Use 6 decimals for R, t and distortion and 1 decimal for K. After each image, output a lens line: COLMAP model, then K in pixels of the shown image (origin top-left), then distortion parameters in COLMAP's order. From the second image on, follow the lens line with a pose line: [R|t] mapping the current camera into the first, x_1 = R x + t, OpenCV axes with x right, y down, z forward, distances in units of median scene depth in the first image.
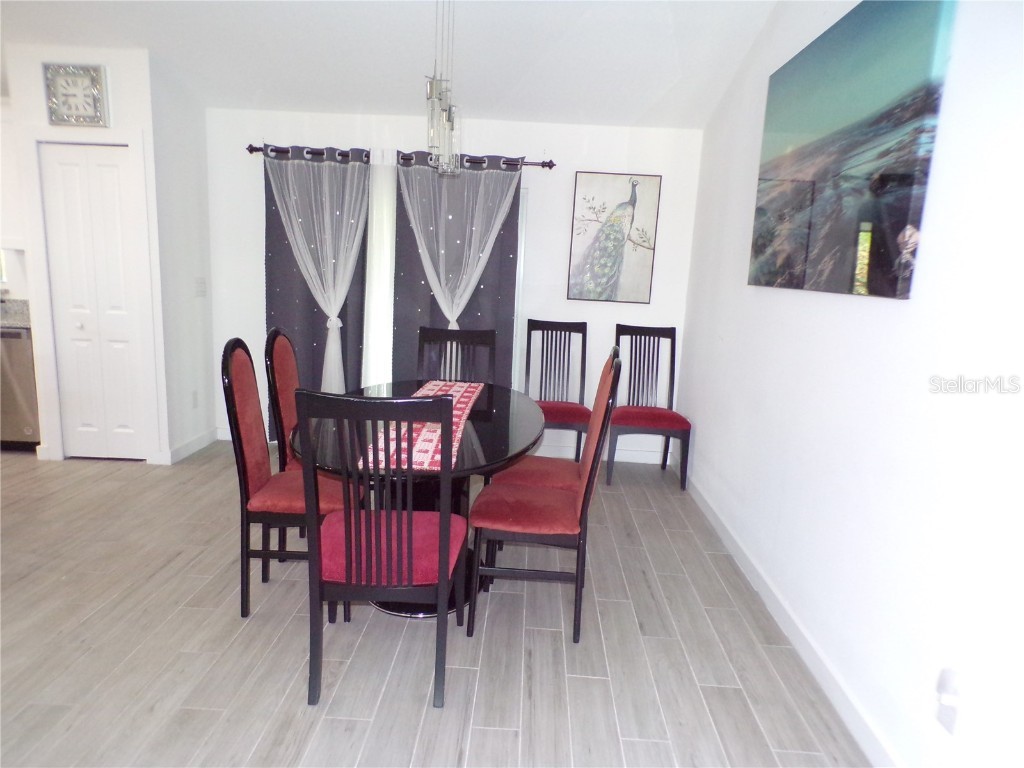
lens RADIAL K [[687.5, 0, 512.0], [0, 687.5, 393.0], [0, 0, 1]] dist [-0.006879, 0.007143]
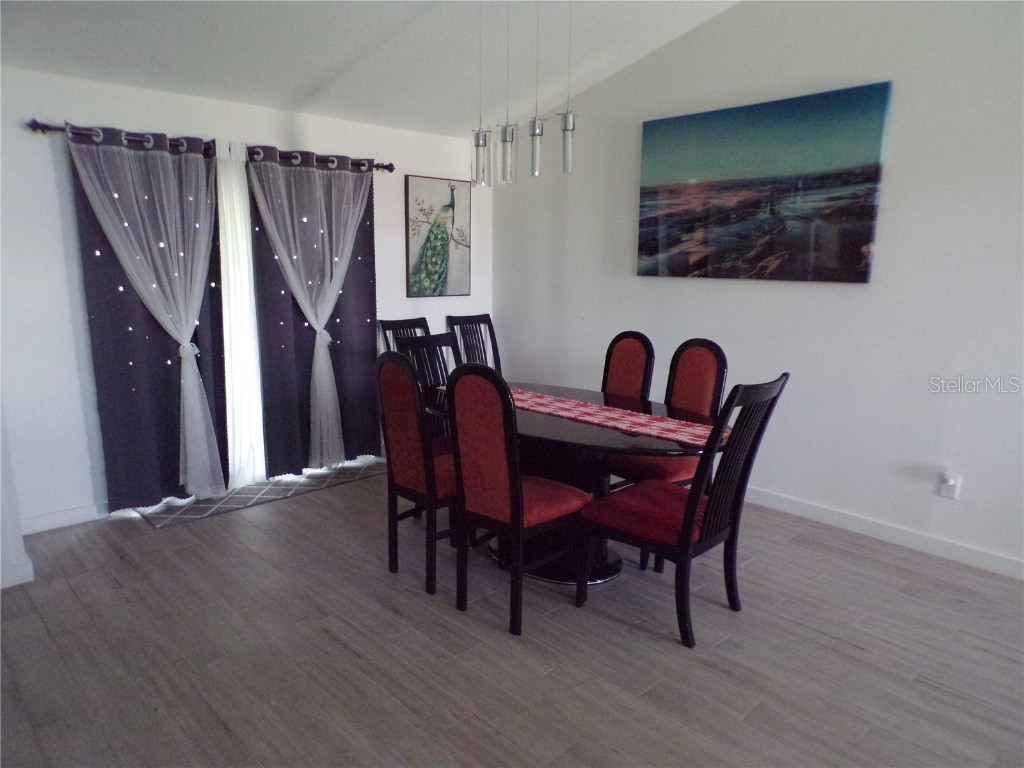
lens RADIAL K [[687.5, 0, 521.2], [0, 687.5, 390.5], [0, 0, 1]] dist [-0.006879, 0.007143]
pose [[0.711704, -0.174484, 0.680465, -0.546286], [0.155654, 0.983753, 0.089454, -0.066034], [-0.685018, 0.042252, 0.727300, 0.134514]]
